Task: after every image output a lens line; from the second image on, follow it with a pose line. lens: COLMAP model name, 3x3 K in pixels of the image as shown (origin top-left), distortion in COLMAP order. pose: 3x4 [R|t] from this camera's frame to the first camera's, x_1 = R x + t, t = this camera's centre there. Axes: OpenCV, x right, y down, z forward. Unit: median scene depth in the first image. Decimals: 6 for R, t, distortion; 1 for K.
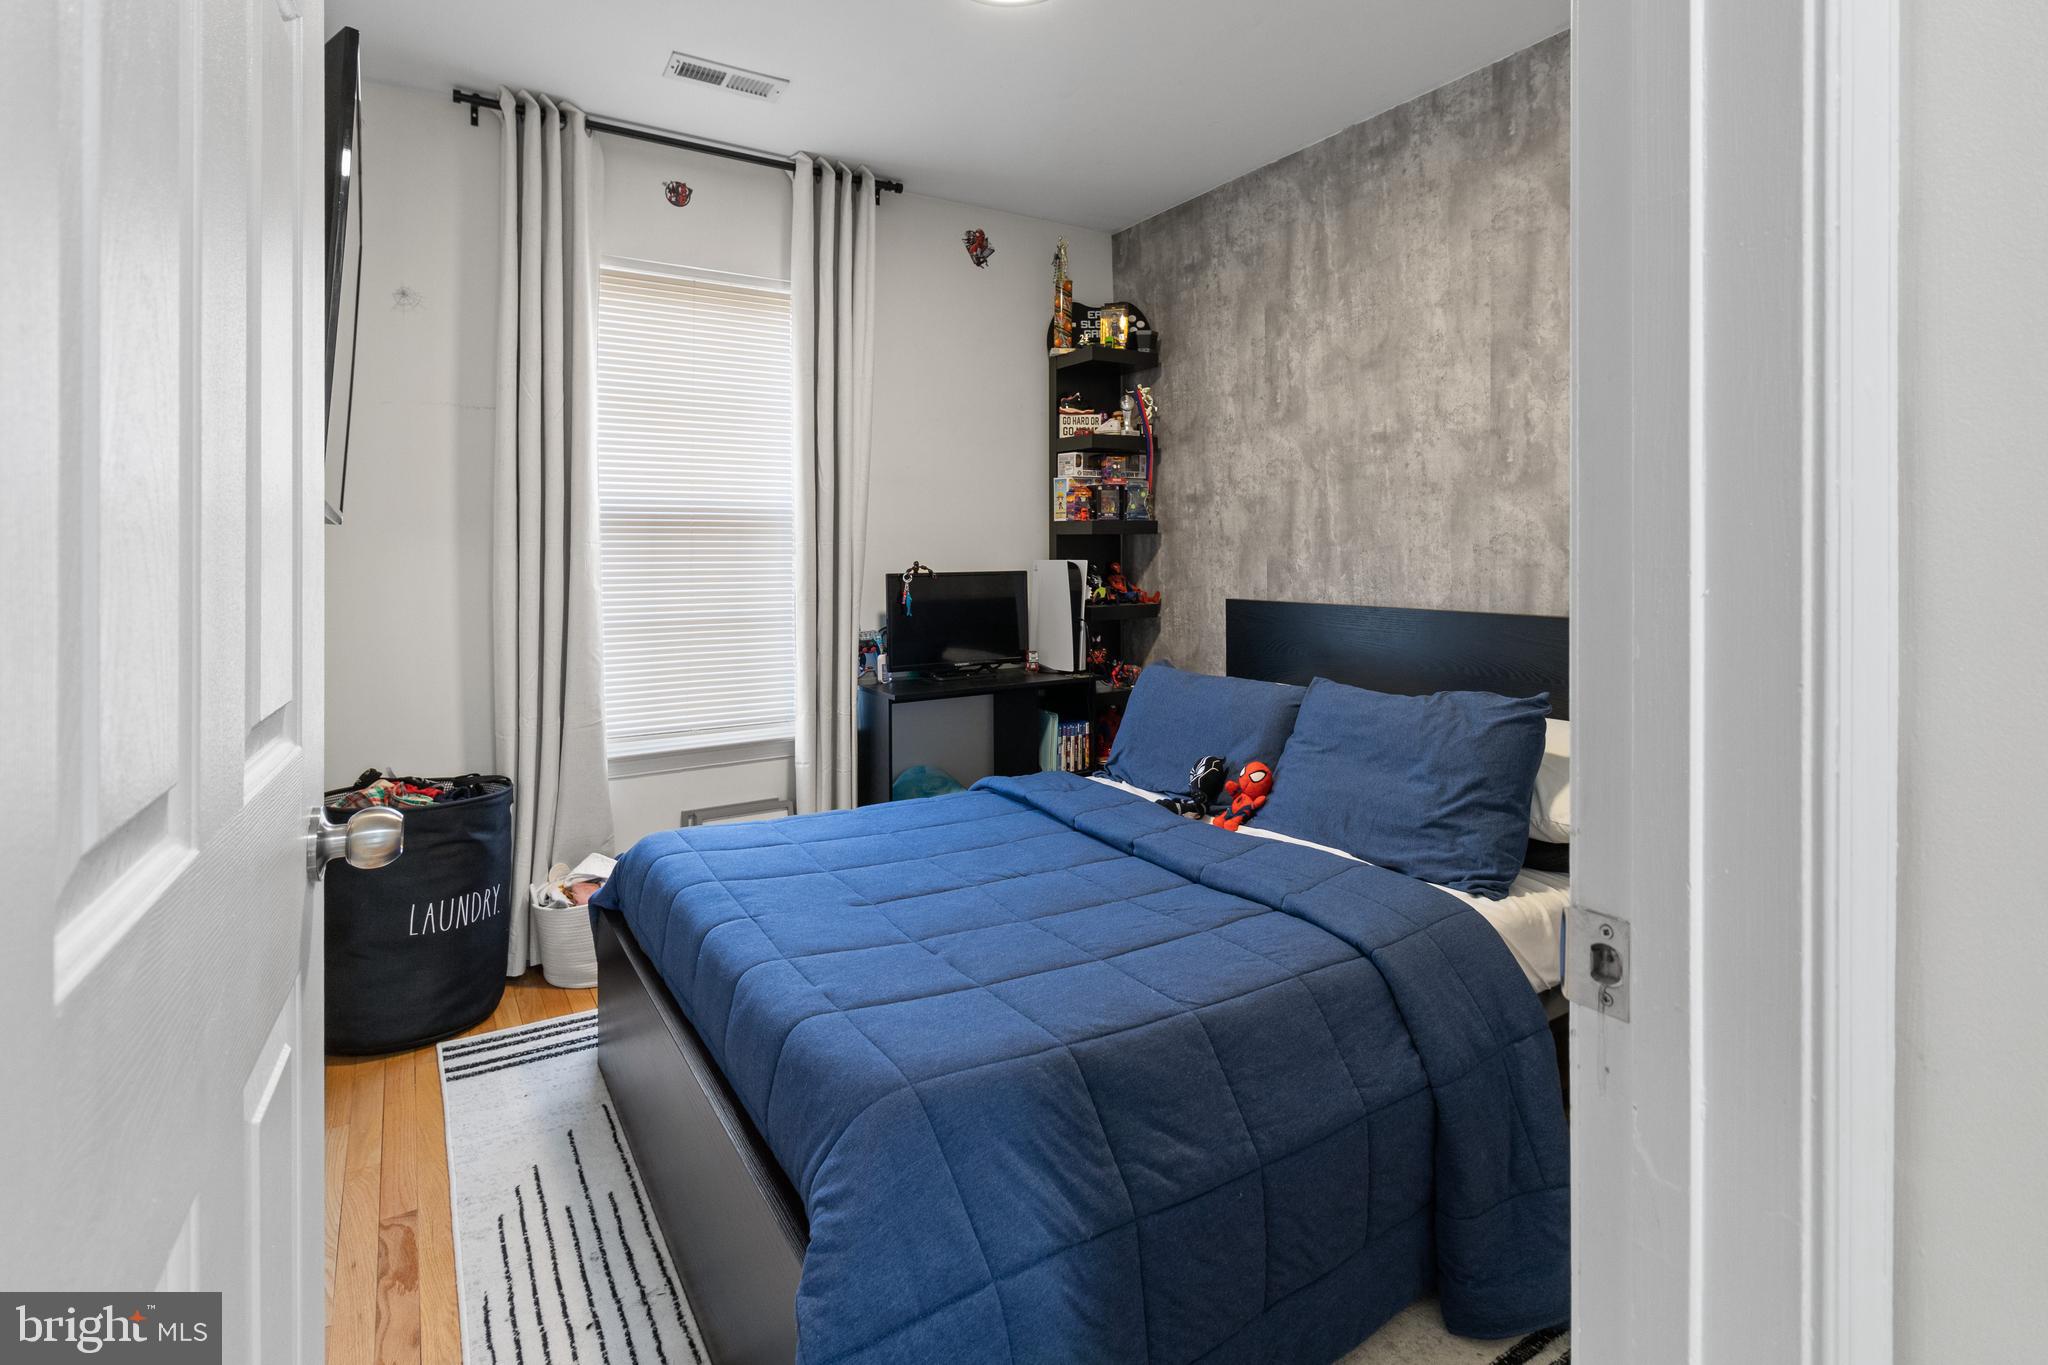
lens RADIAL K [[960.4, 0, 1017.3], [0, 960.4, 533.4], [0, 0, 1]] dist [0.003371, 0.000265]
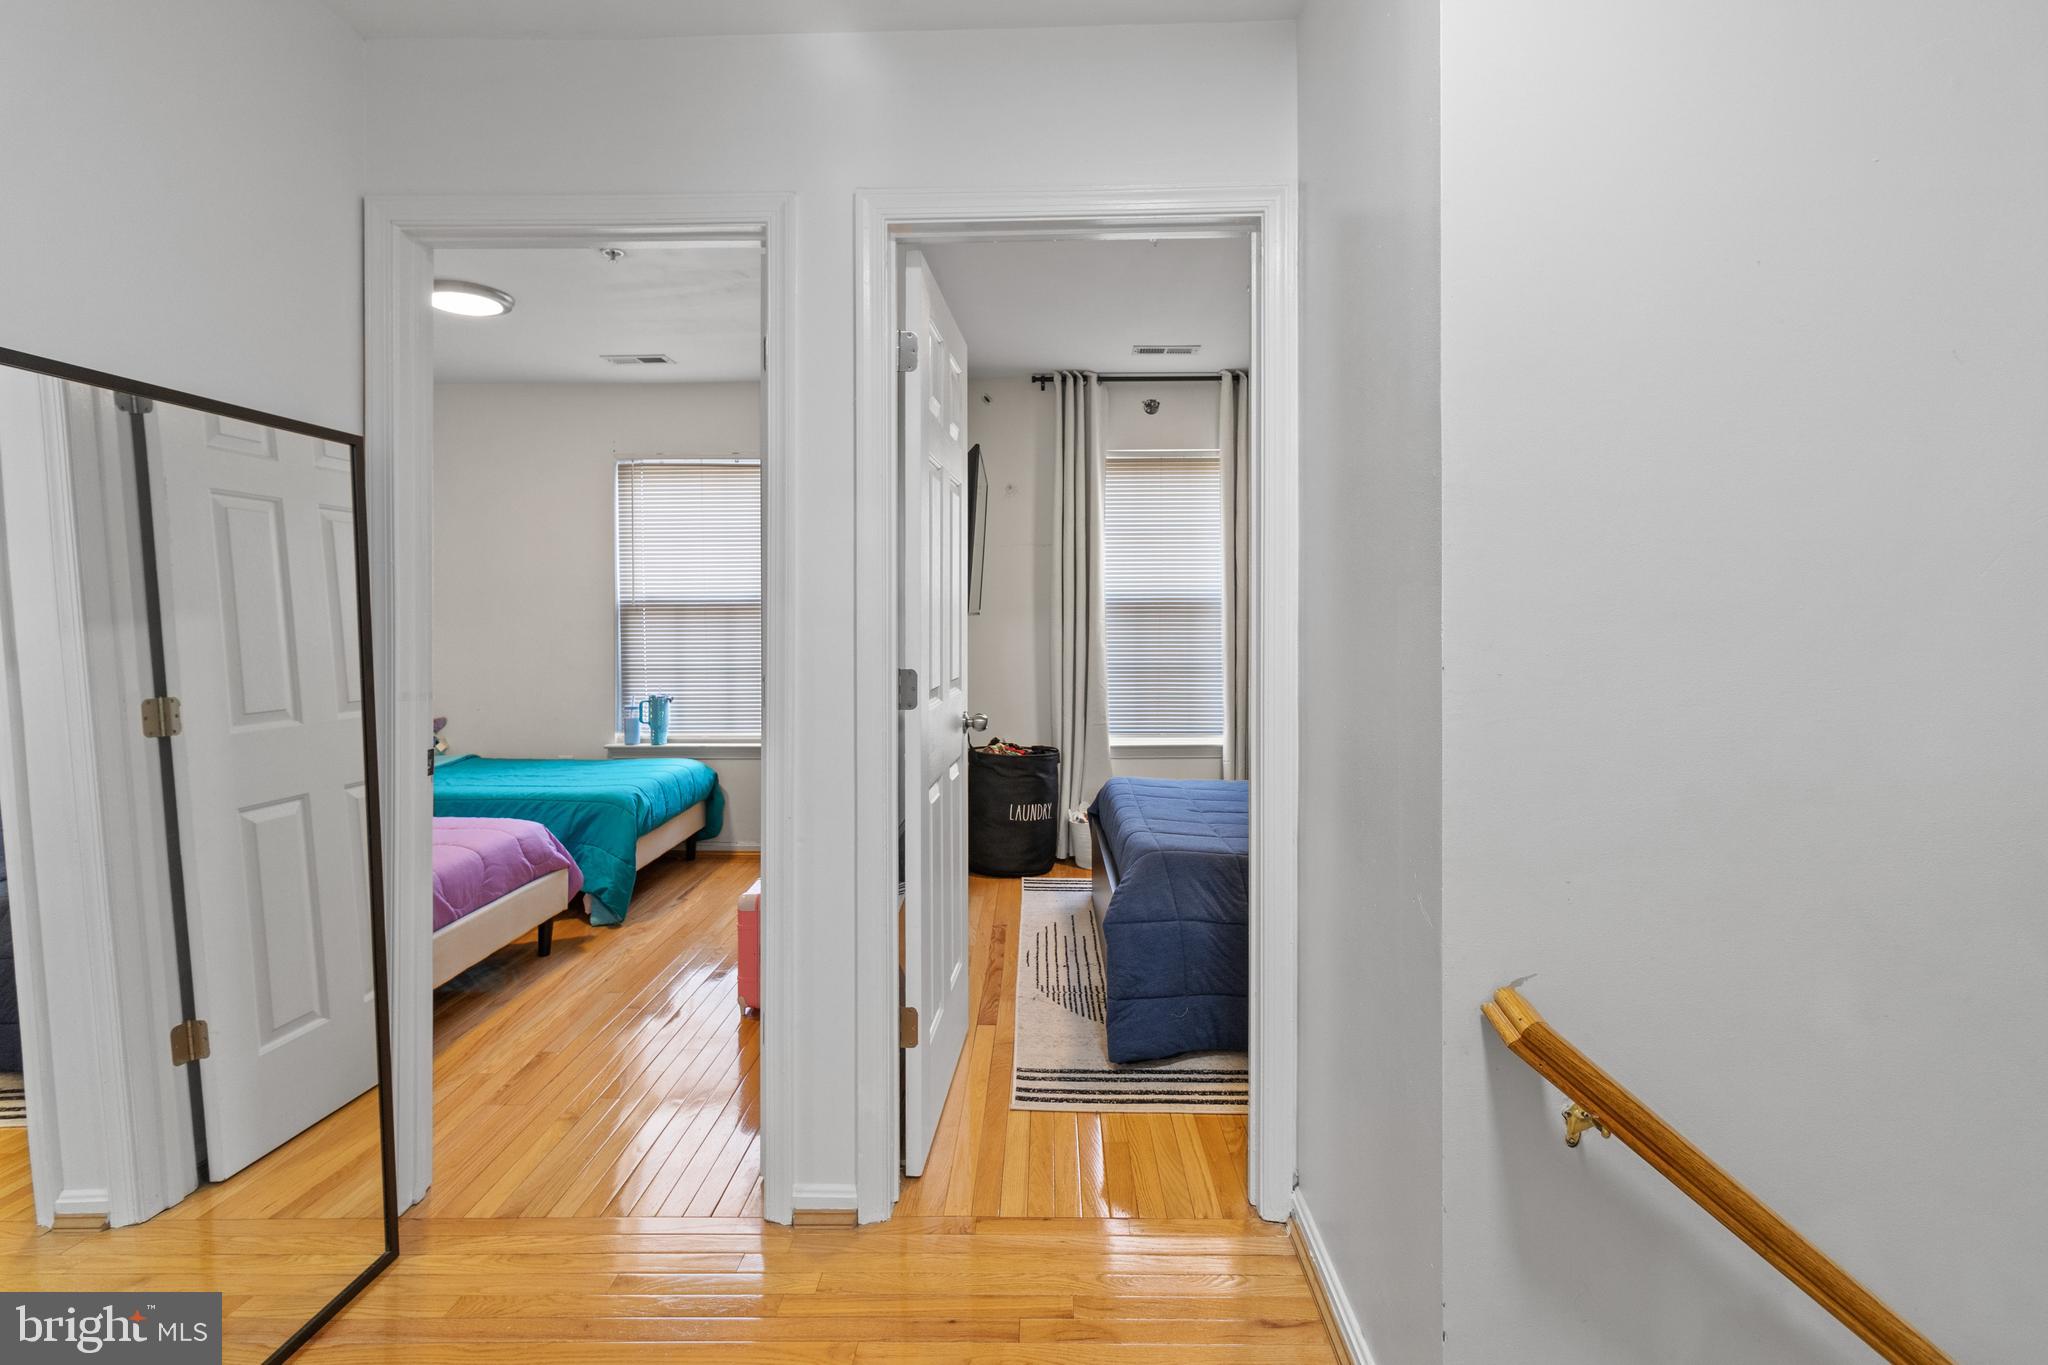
lens RADIAL K [[951.5, 0, 1024.2], [0, 951.5, 601.8], [0, 0, 1]] dist [0.016526, 0.000087]
pose [[0.832908, 0.001177, -0.553410, 0.420670], [0.000408, 0.999996, 0.002740, -0.030131], [0.553411, -0.002508, 0.832905, -0.542558]]
